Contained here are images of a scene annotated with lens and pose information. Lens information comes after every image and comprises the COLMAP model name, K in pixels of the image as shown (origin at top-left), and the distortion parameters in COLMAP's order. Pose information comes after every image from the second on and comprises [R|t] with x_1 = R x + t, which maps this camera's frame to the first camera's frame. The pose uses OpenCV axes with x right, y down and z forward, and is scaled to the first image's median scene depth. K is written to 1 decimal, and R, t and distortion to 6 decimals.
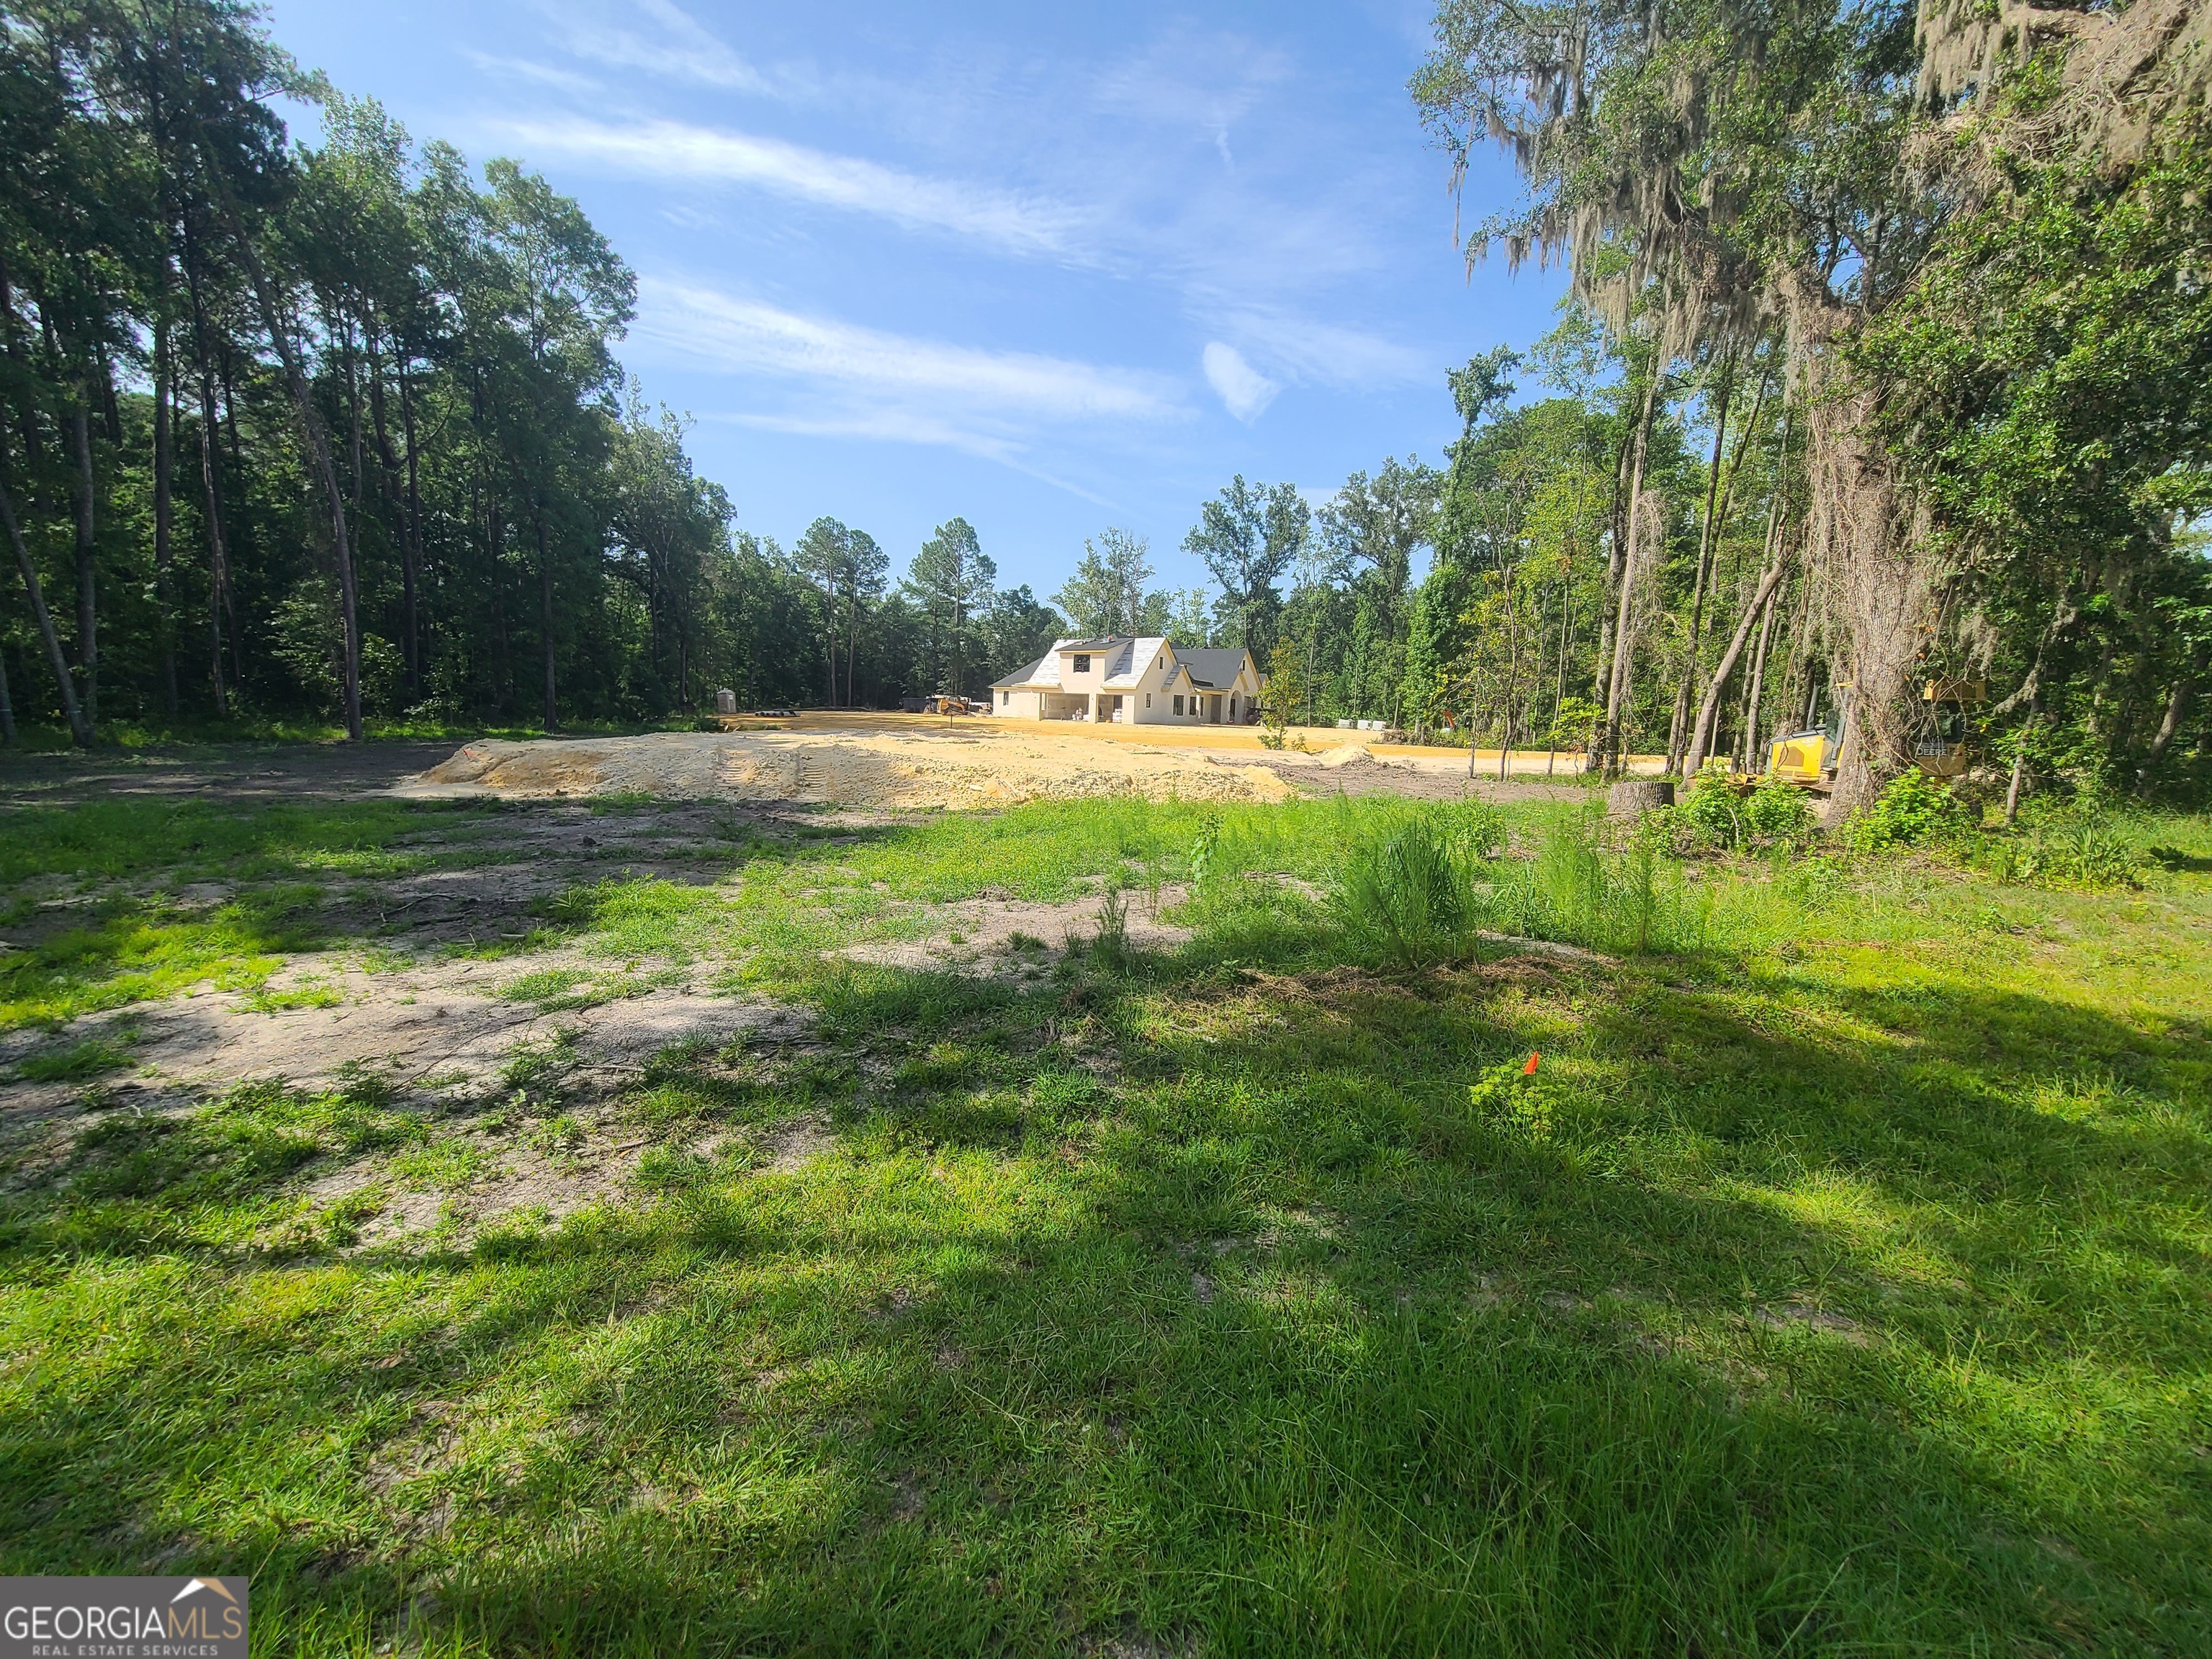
lens RADIAL K [[895.6, 0, 1098.0], [0, 895.6, 836.9], [0, 0, 1]] dist [-0.001254, -0.000120]
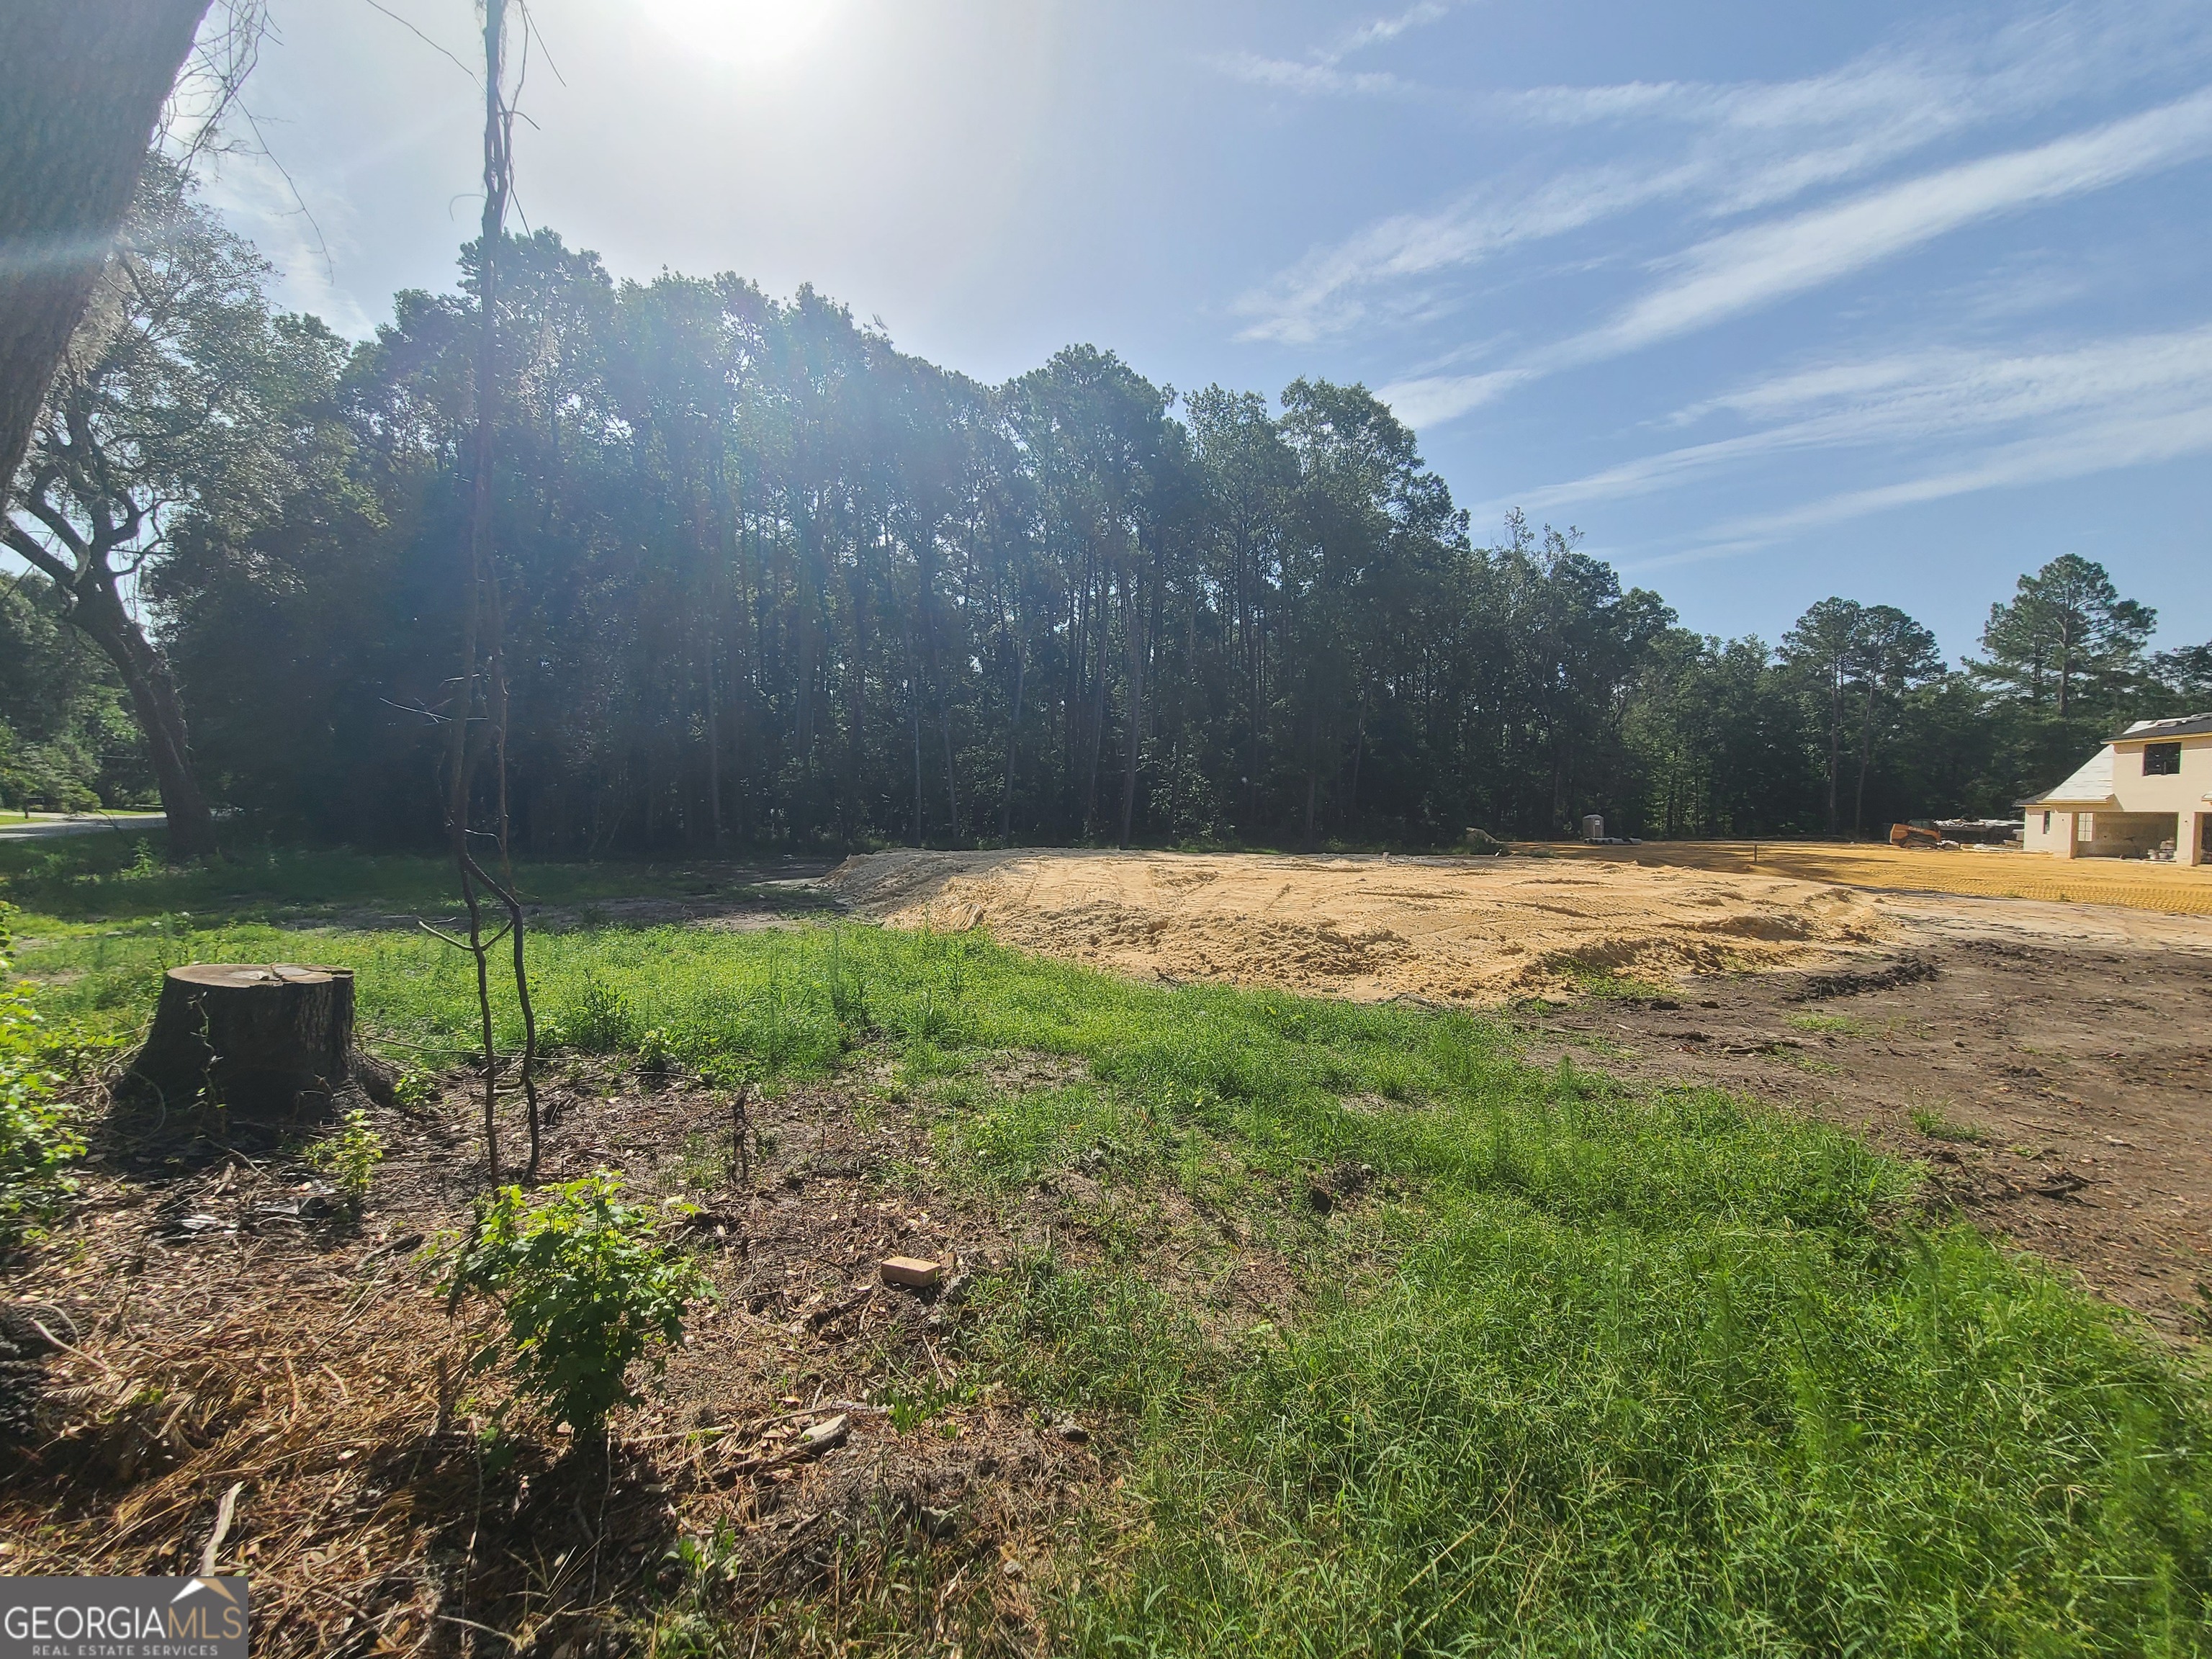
lens RADIAL K [[895.6, 0, 1114.7], [0, 895.6, 827.4], [0, 0, 1]] dist [-0.001254, -0.000120]
pose [[0.462142, 0.000978, -0.886806, 0.132319], [-0.136717, 0.988123, -0.070158, -0.018578], [0.876204, 0.153664, 0.456786, 0.141338]]
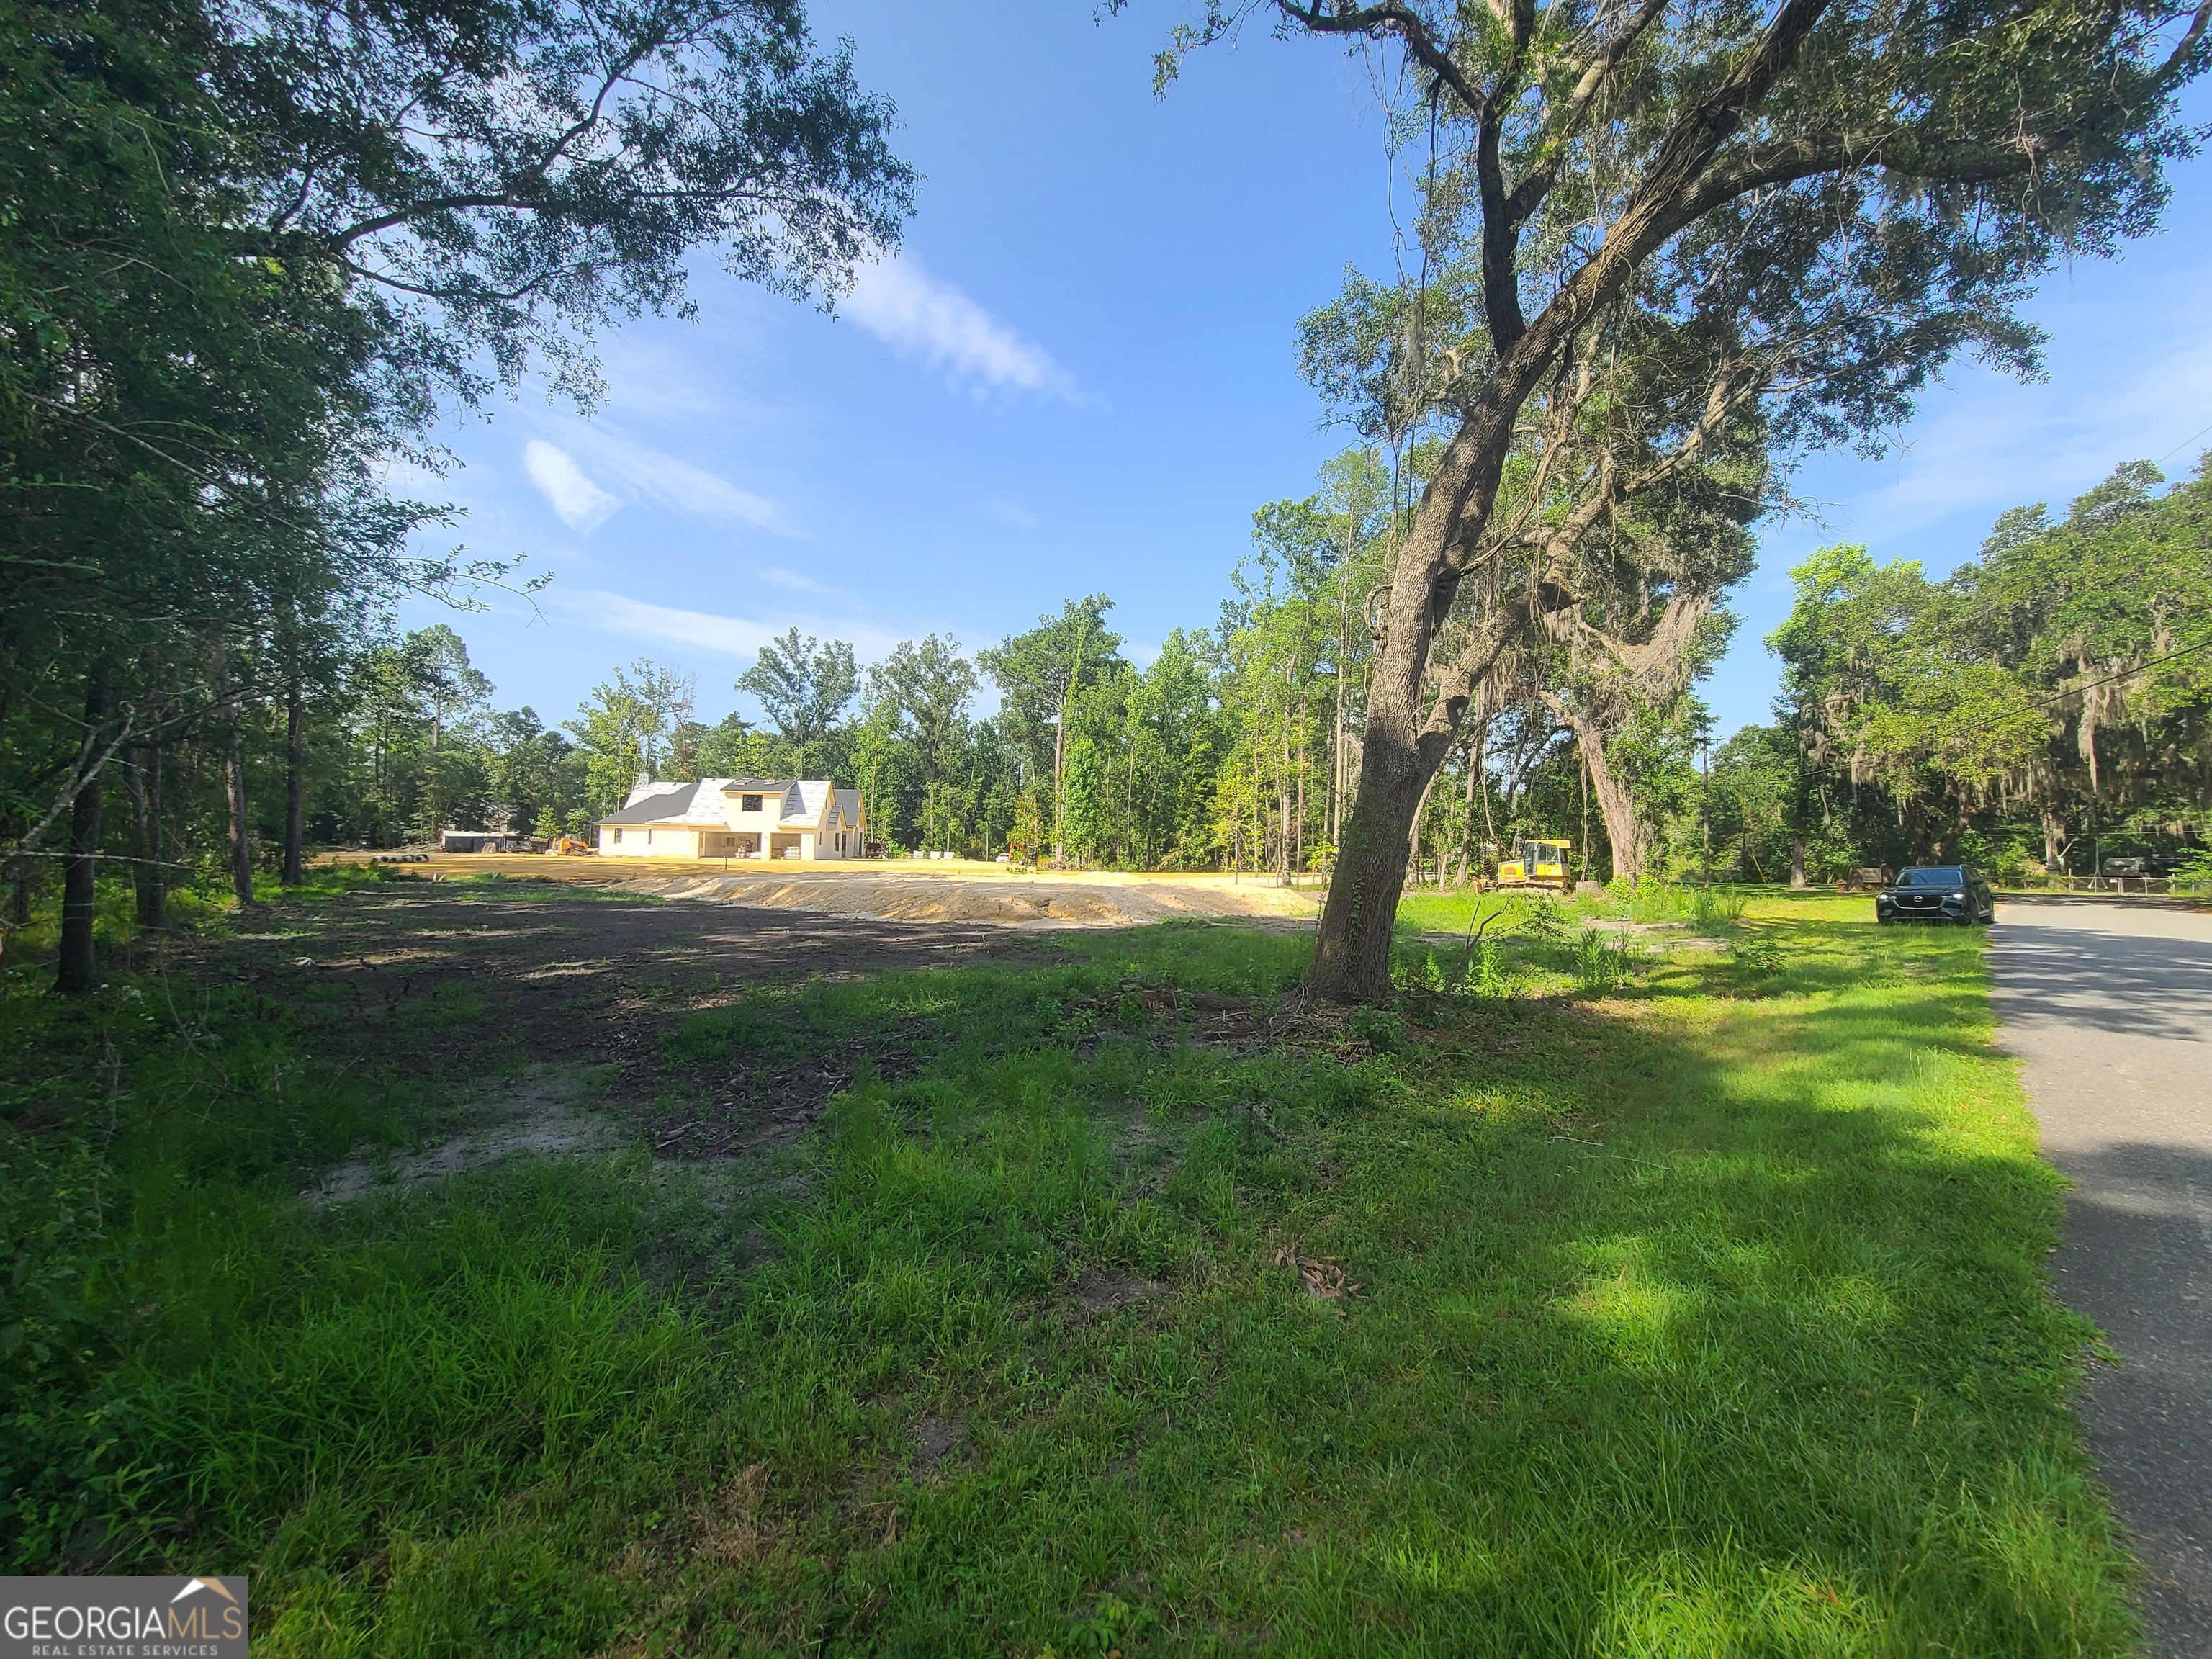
lens RADIAL K [[895.6, 0, 1110.9], [0, 895.6, 825.0], [0, 0, 1]] dist [-0.001254, -0.000120]
pose [[0.760182, -0.001758, 0.649708, -0.284150], [0.100692, 0.988233, -0.115140, -0.007484], [-0.641861, 0.152948, 0.751413, -0.022287]]
